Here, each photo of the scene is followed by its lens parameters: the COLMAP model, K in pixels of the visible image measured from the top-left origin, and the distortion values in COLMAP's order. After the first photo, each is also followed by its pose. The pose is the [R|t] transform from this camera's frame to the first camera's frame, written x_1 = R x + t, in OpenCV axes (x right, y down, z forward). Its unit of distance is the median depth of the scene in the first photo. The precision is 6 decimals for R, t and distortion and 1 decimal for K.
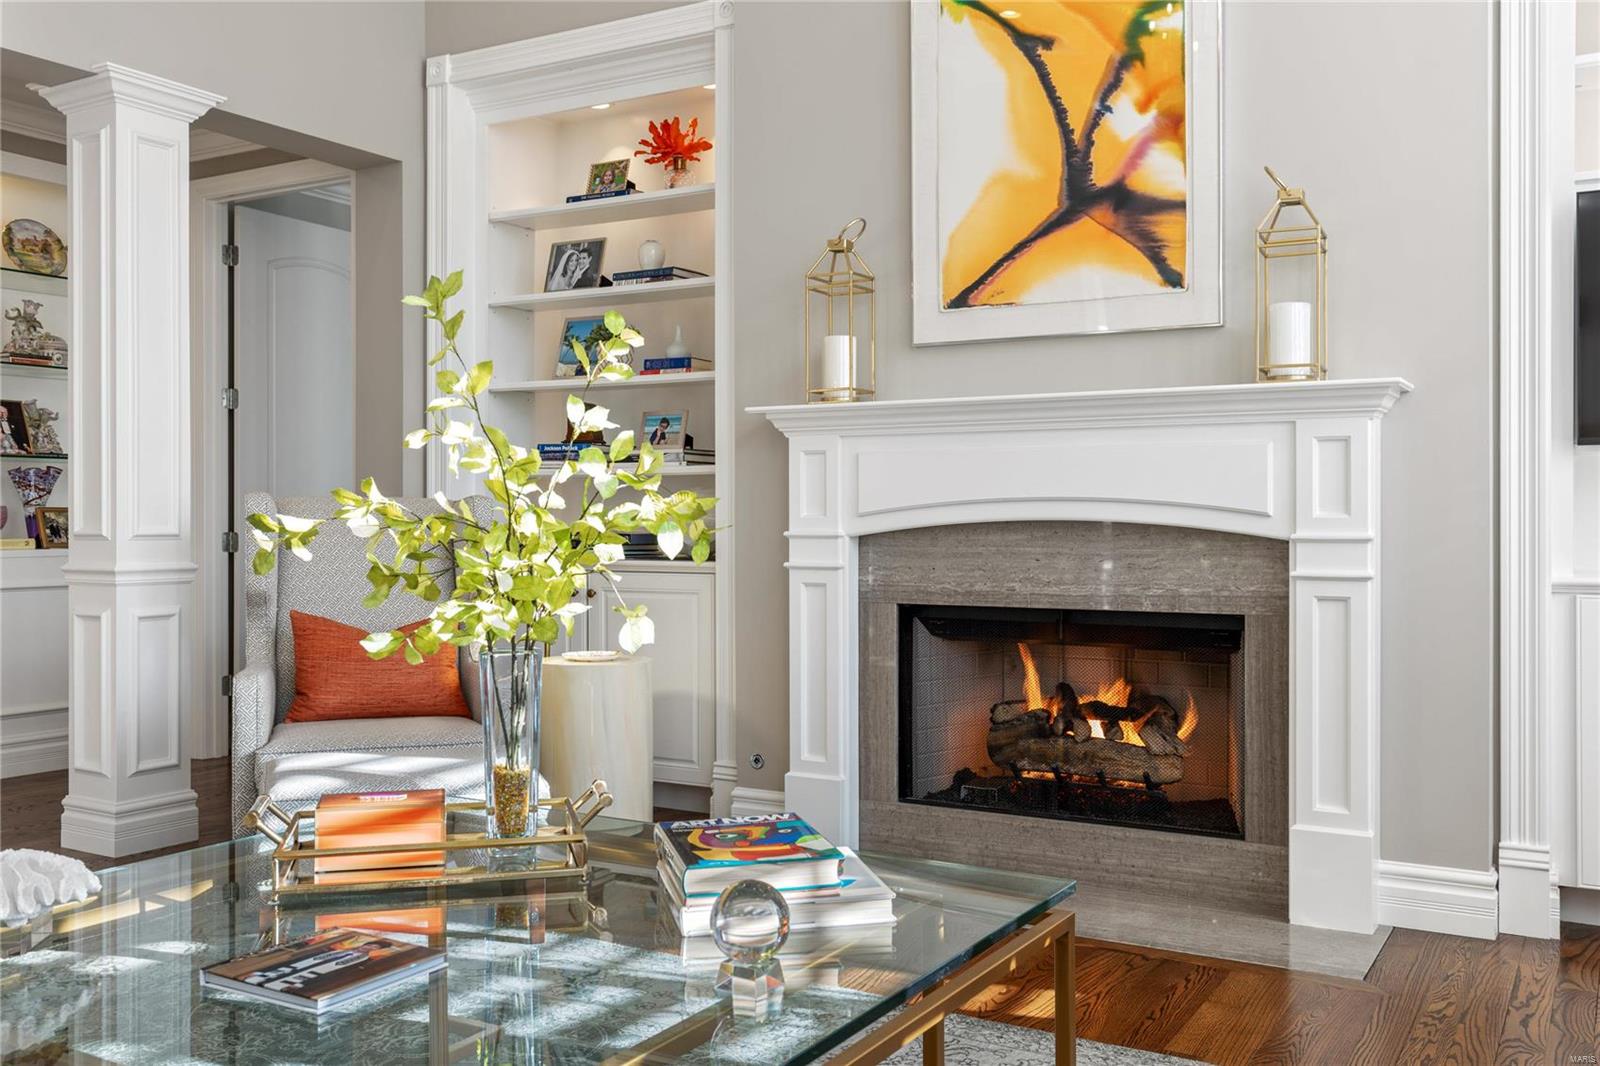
lens RADIAL K [[1403.2, 0, 800.0], [0, 1403.2, 533.0], [0, 0, 1]] dist [-0.003782, -0.000640]
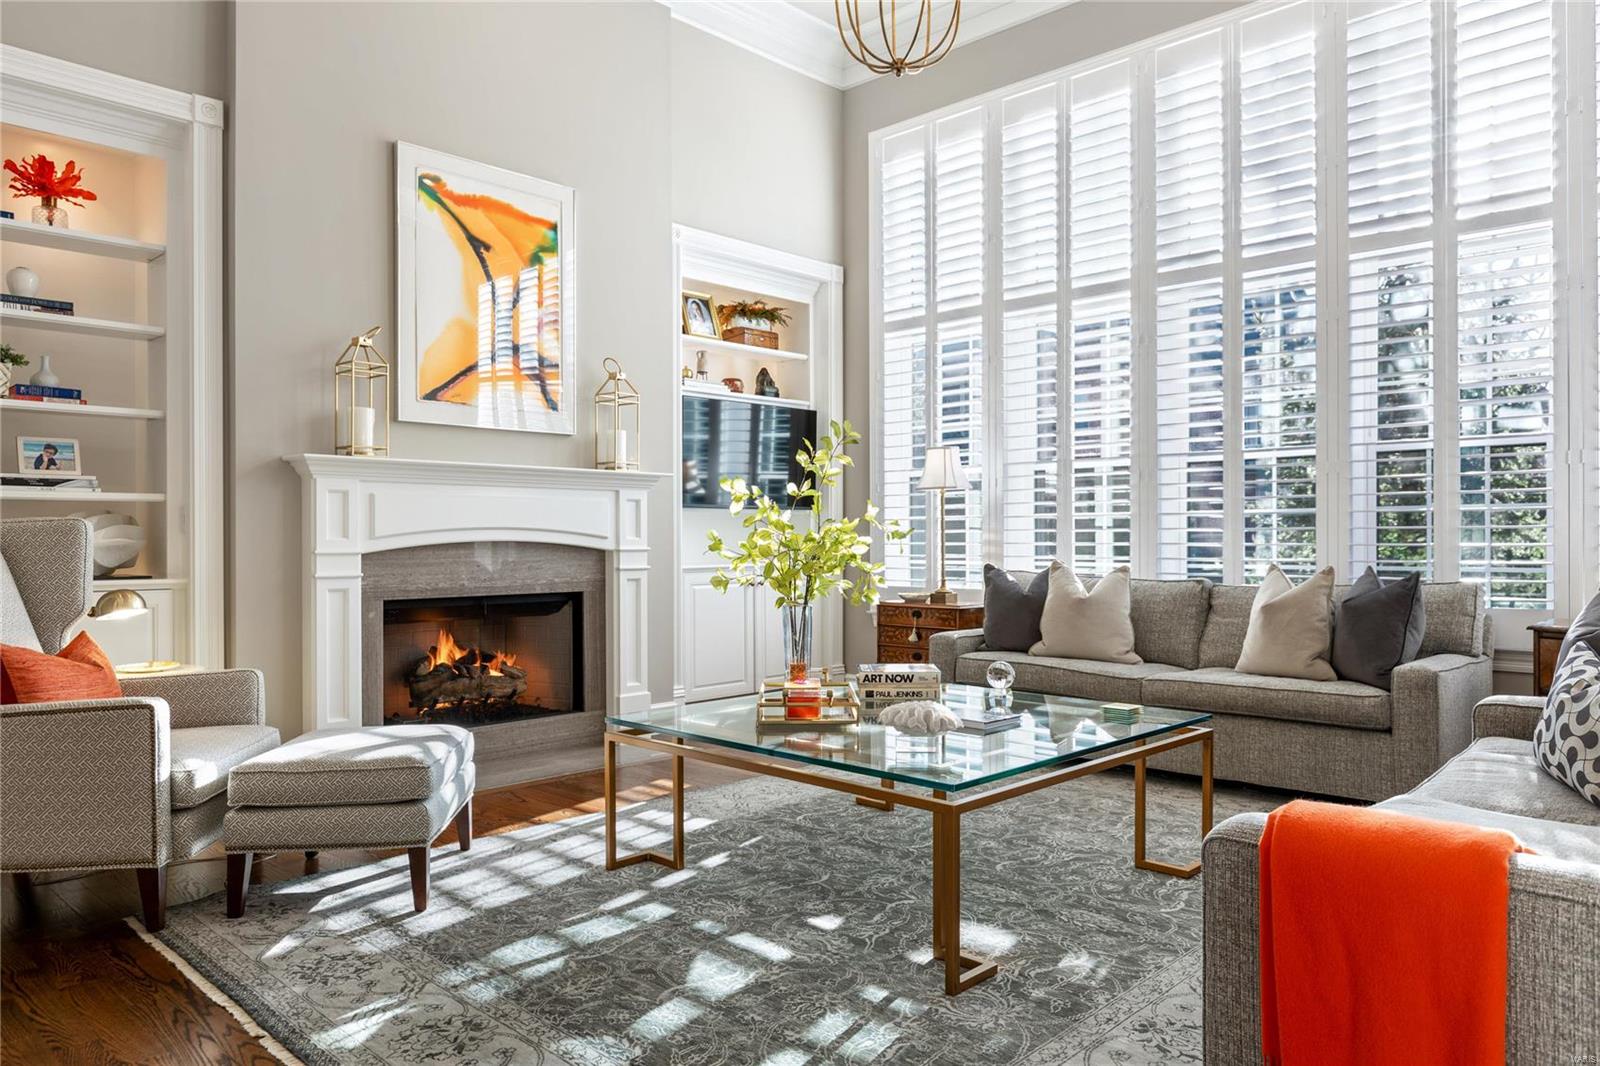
lens RADIAL K [[1123.6, 0, 800.0], [0, 1123.6, 533.0], [0, 0, 1]] dist [0.007030, 0.002963]
pose [[0.239627, 0.002889, 0.970861, -1.002974], [0.011022, 0.999923, -0.005696, -0.007151], [-0.970803, 0.012066, 0.239576, 0.340226]]
